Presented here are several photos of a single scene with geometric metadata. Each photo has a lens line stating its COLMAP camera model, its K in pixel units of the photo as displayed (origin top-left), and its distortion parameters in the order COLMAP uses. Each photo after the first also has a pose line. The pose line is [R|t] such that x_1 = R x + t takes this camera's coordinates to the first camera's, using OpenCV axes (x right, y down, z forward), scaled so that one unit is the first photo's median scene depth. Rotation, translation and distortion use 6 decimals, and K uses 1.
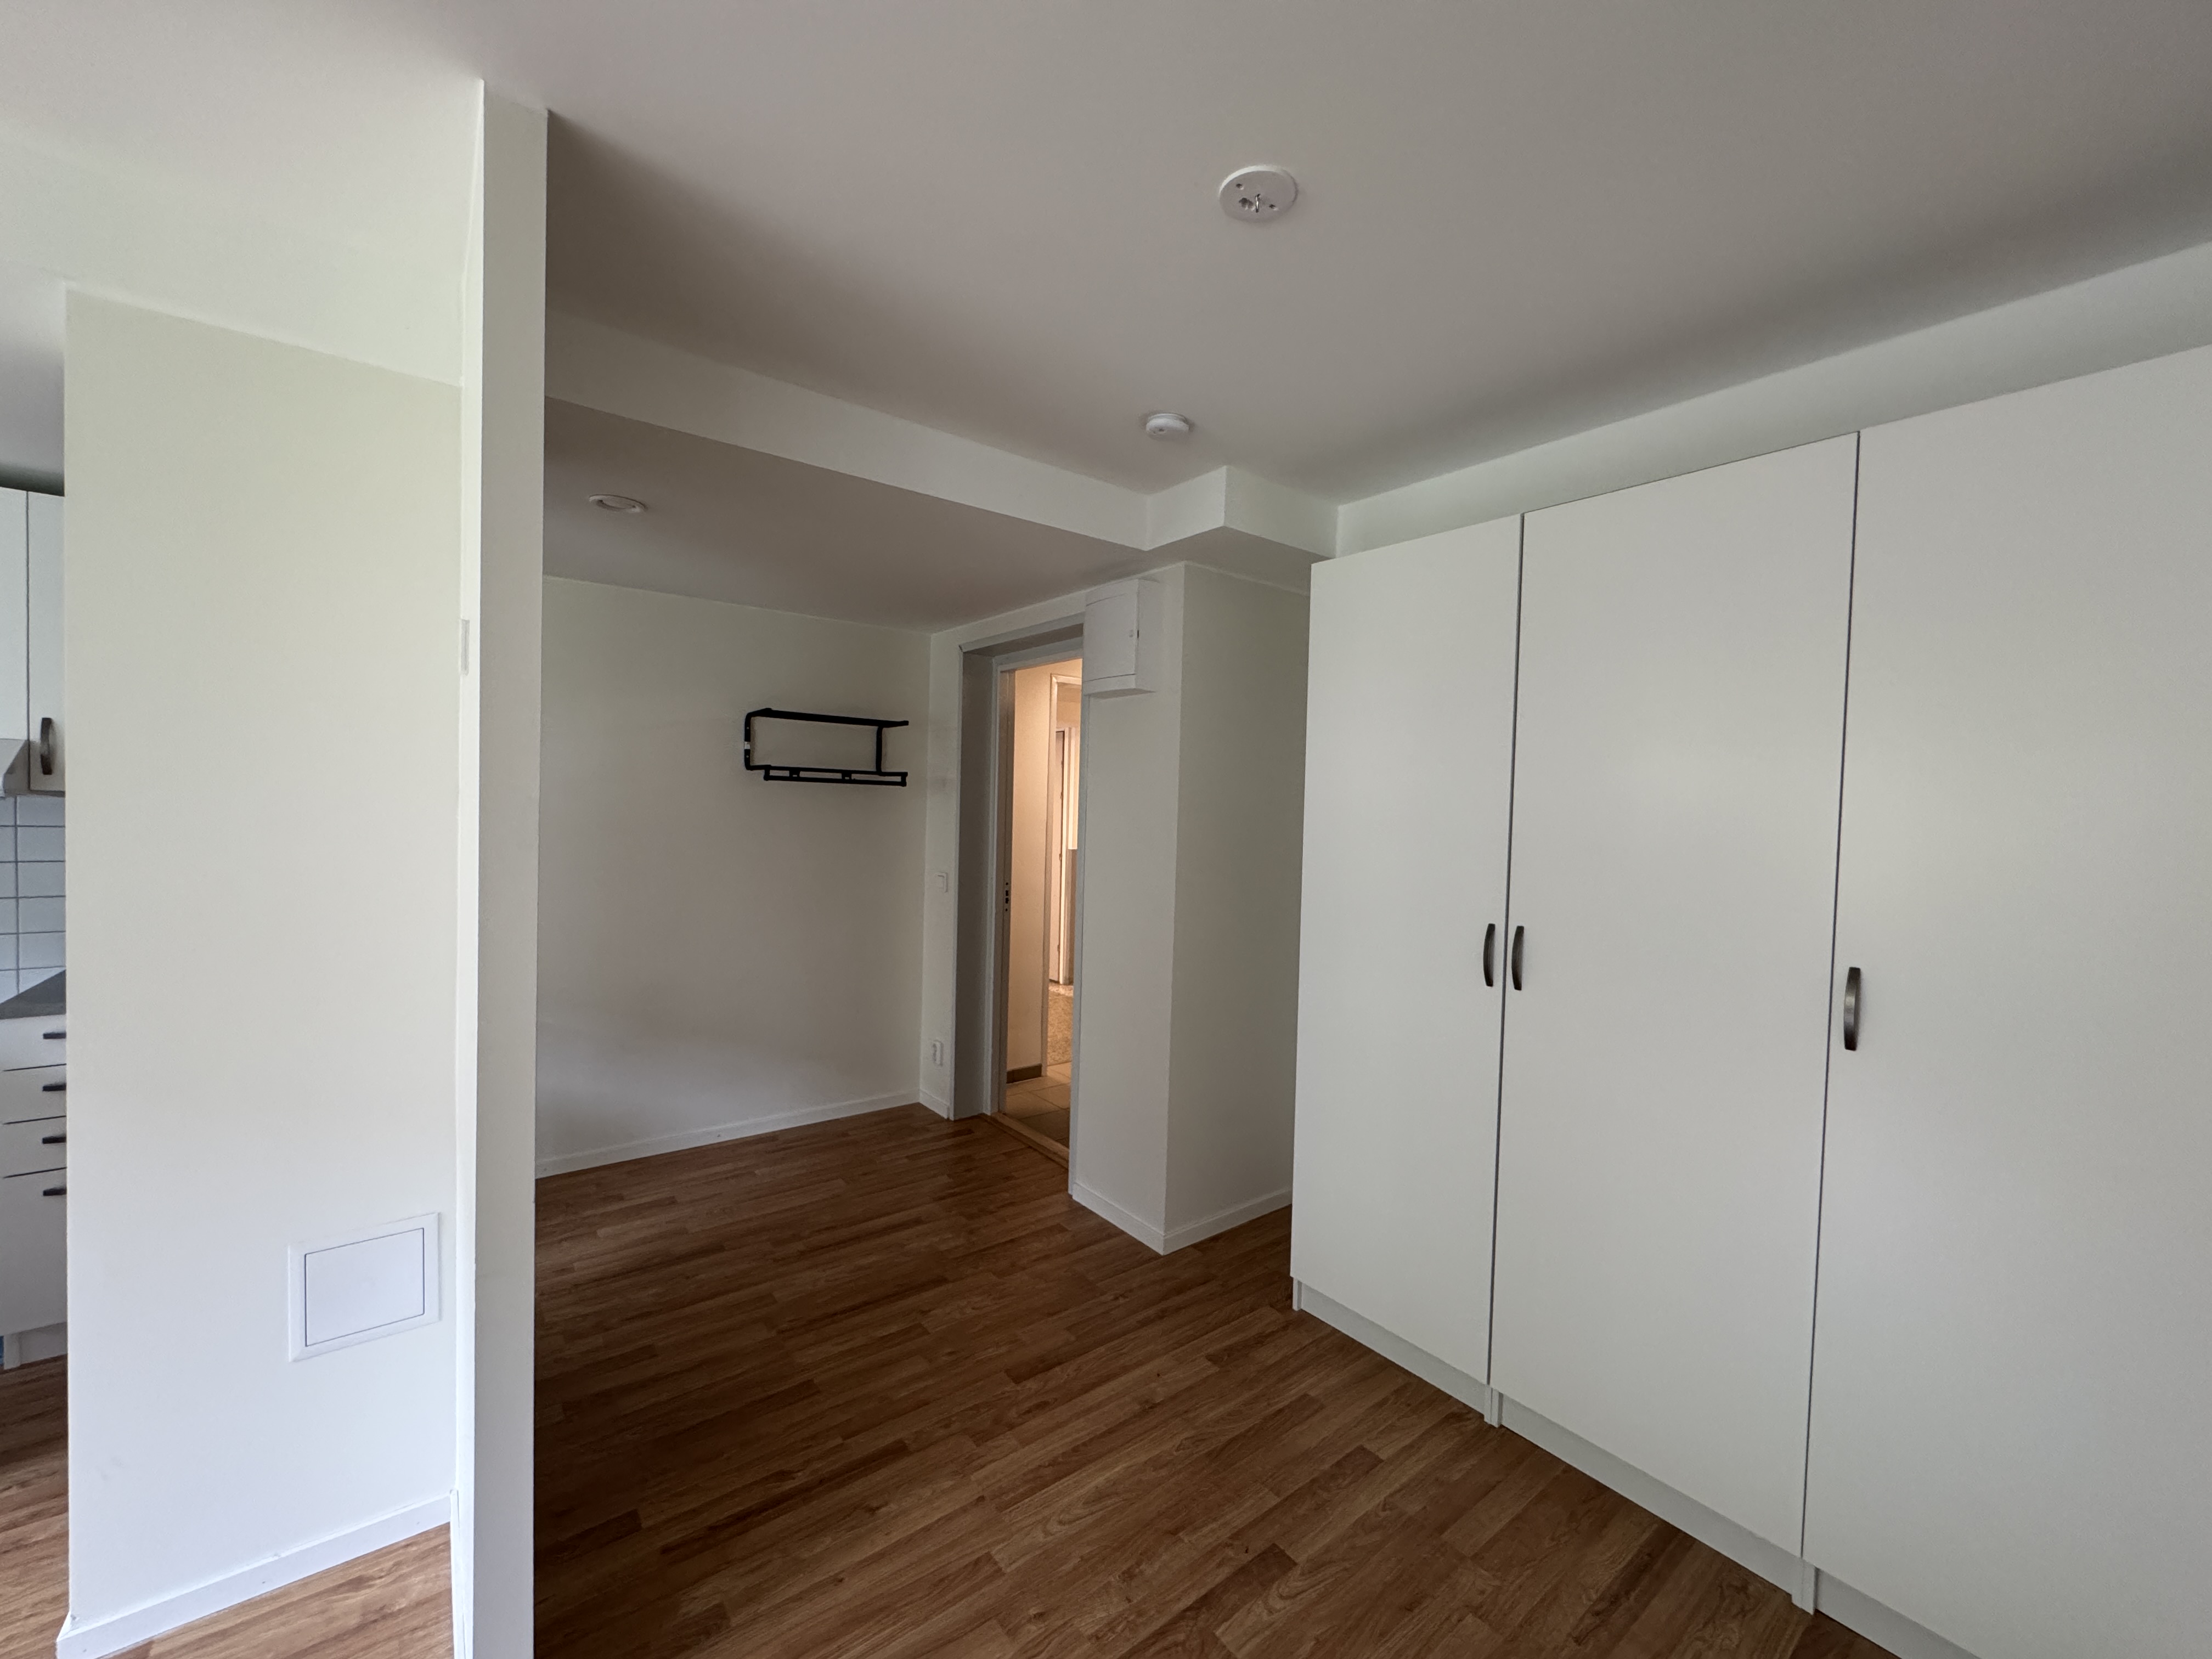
lens RADIAL K [[877.0, 0, 1106.0], [0, 877.0, 829.5], [0, 0, 1]] dist [-0.011327, 0.000061]
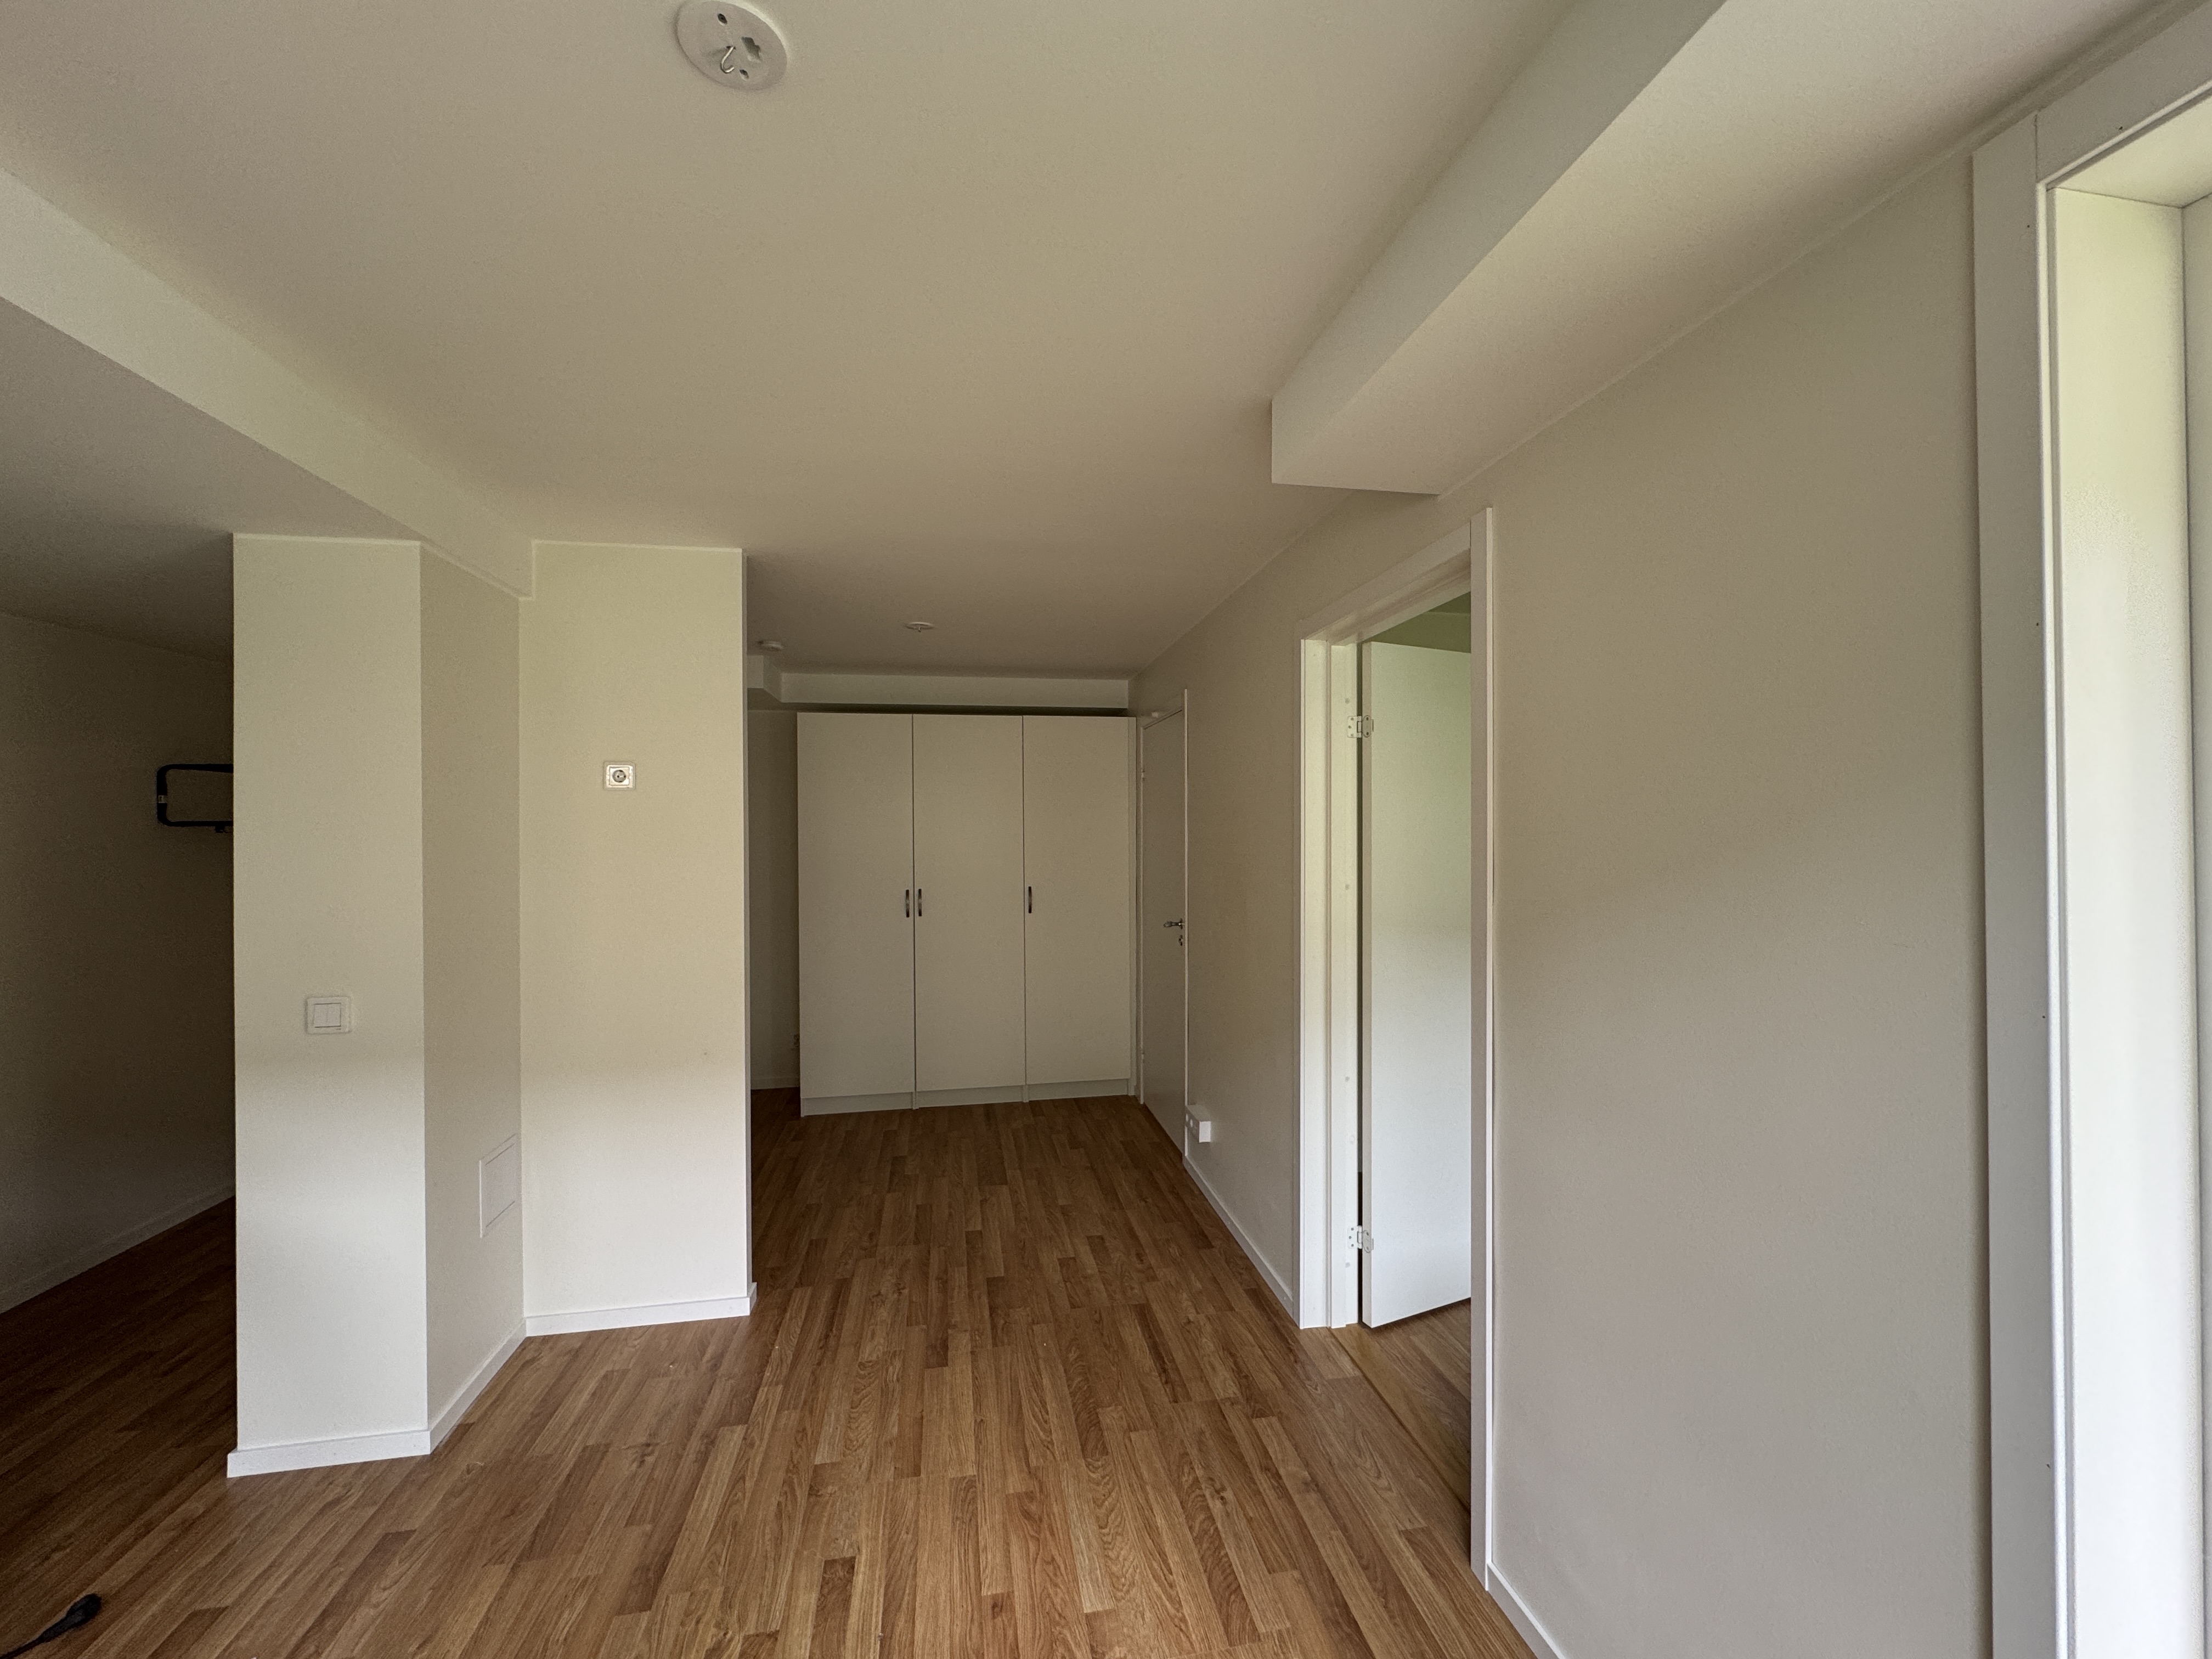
lens RADIAL K [[877.0, 0, 1106.0], [0, 877.0, 829.5], [0, 0, 1]] dist [-0.011327, 0.000061]
pose [[0.460914, -0.026504, 0.887049, -1.372578], [0.048137, 0.998829, 0.004832, -0.037531], [-0.886138, 0.040473, 0.461650, -0.541143]]
